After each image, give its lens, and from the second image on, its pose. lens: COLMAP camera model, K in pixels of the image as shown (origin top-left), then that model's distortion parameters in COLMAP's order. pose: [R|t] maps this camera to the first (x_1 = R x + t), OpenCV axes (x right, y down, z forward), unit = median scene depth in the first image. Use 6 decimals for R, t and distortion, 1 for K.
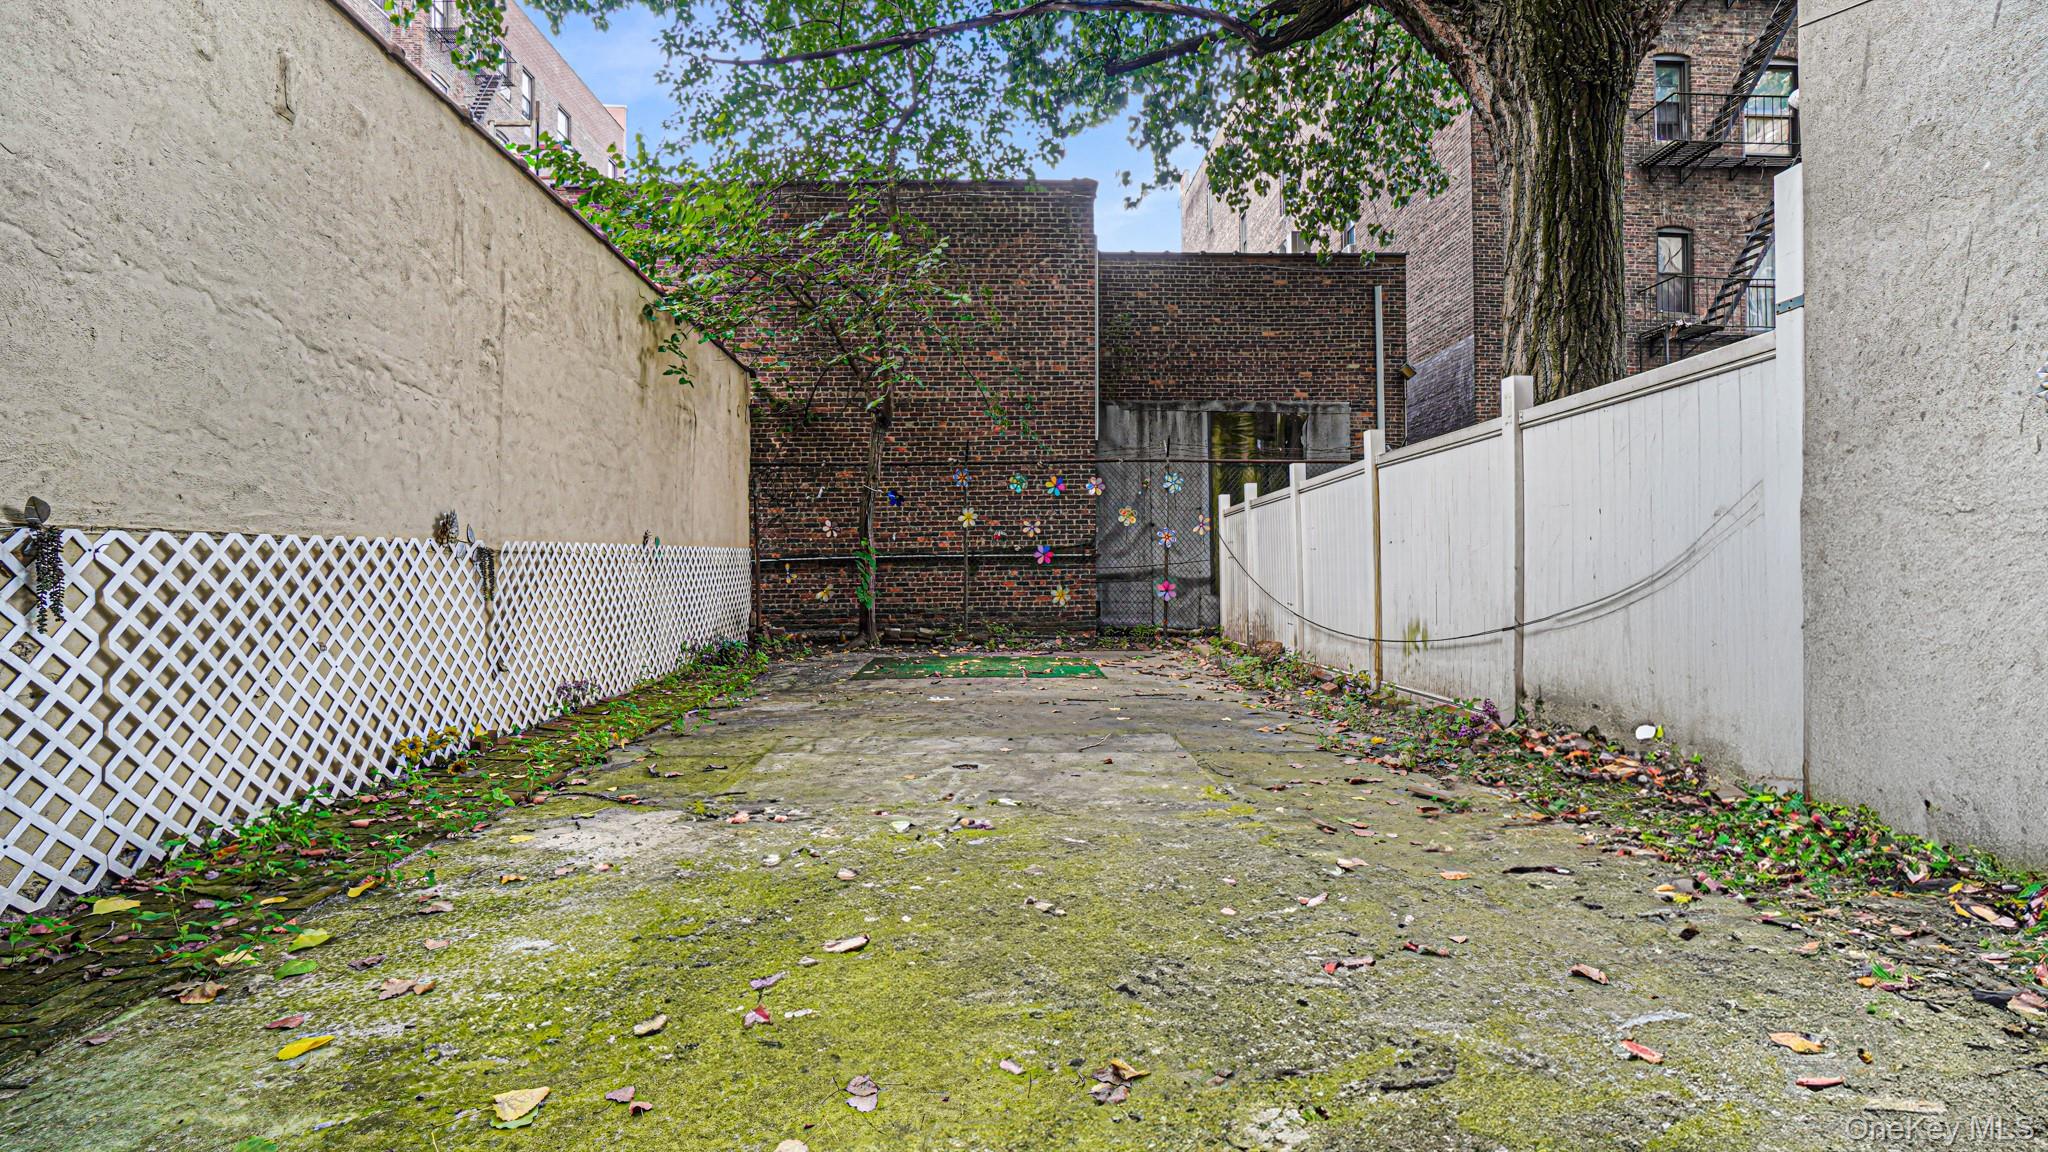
lens RADIAL K [[893.6, 0, 1023.6], [0, 893.6, 579.7], [0, 0, 1]] dist [-0.001423, -0.000090]
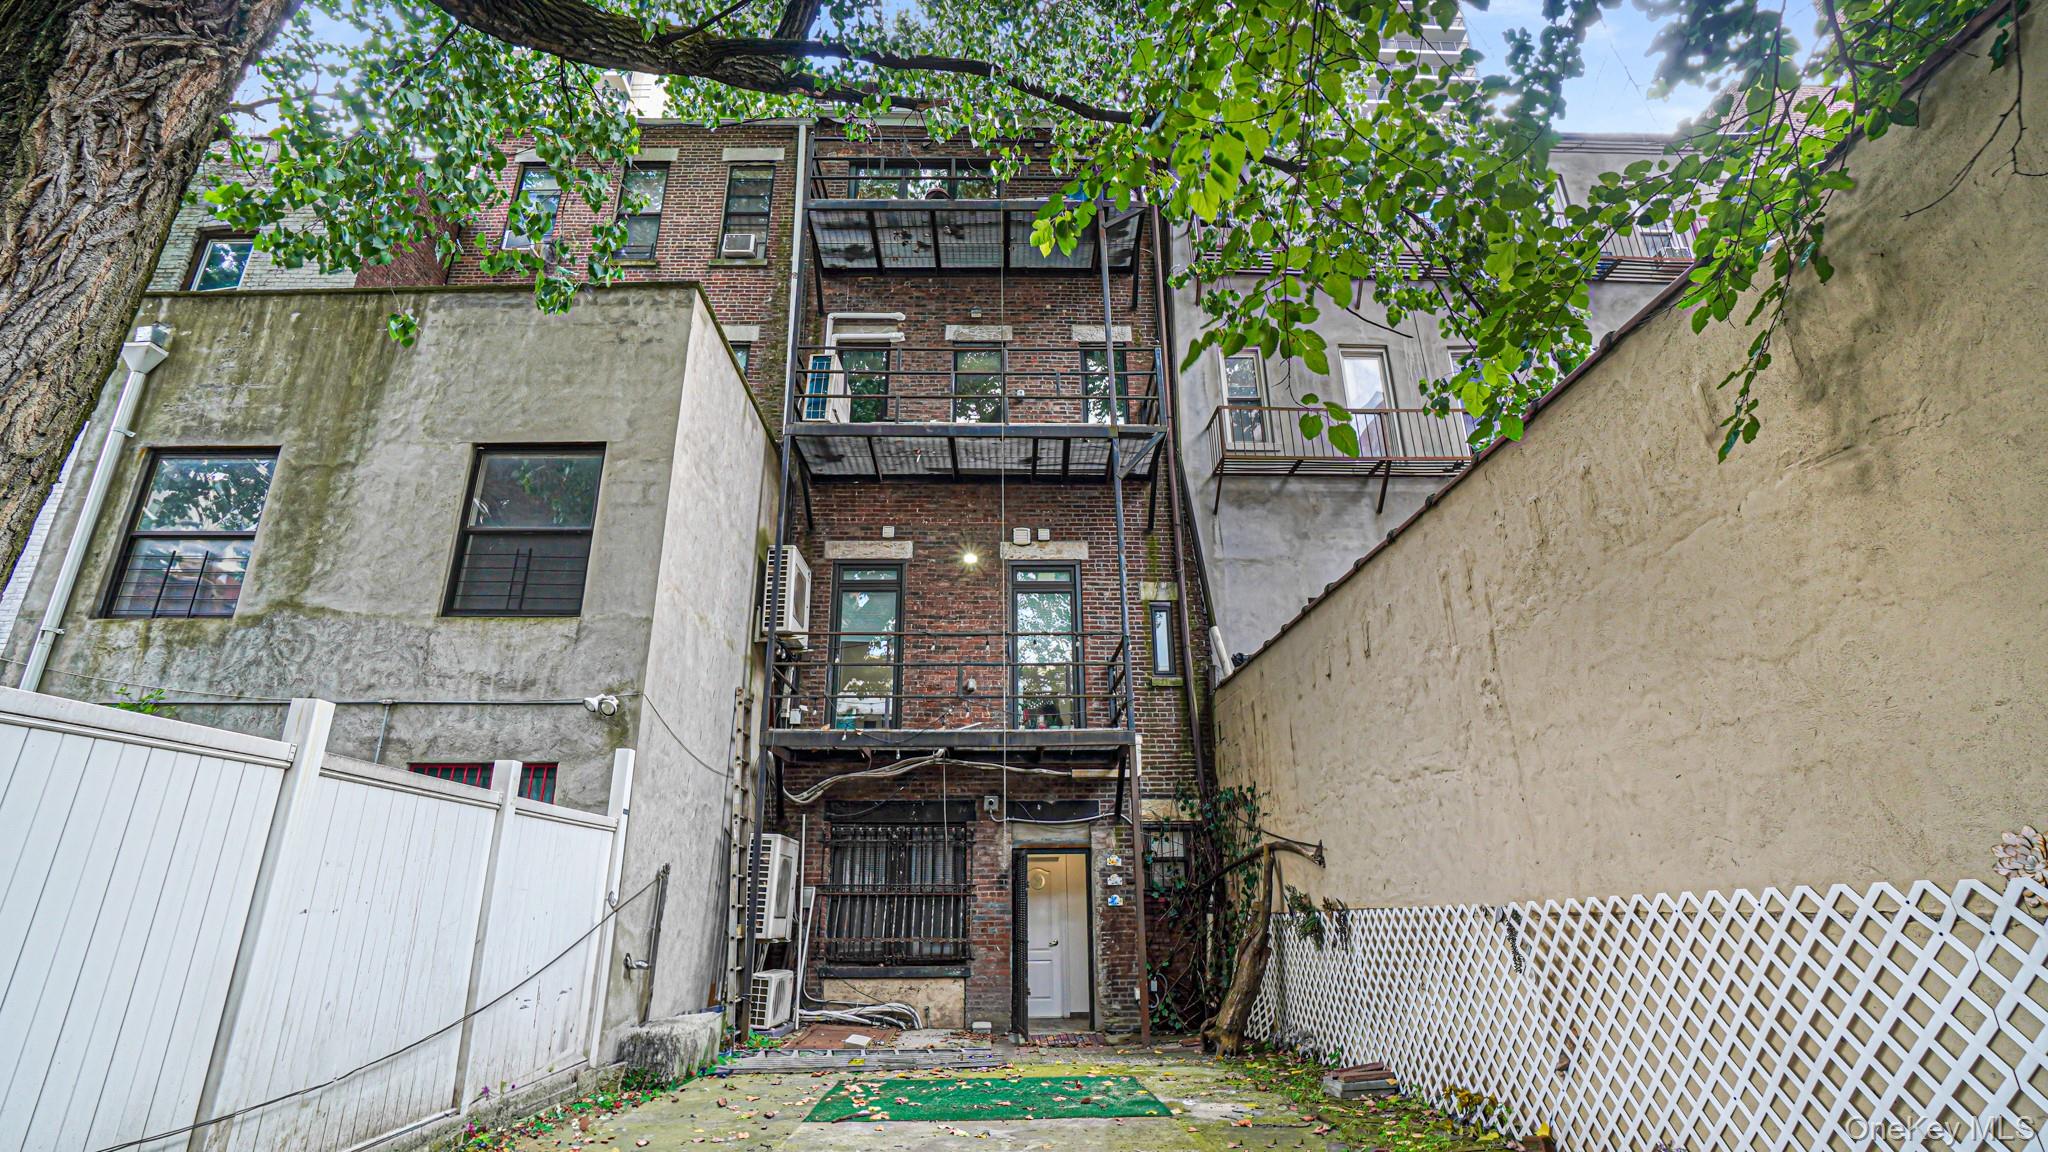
lens RADIAL K [[893.6, 0, 1021.6], [0, 893.6, 574.8], [0, 0, 1]] dist [-0.001423, -0.000090]
pose [[-0.999710, 0.013333, -0.020065, -0.083757], [0.019396, 0.939460, -0.342109, -0.058045], [0.014289, -0.342398, -0.939446, 2.057083]]
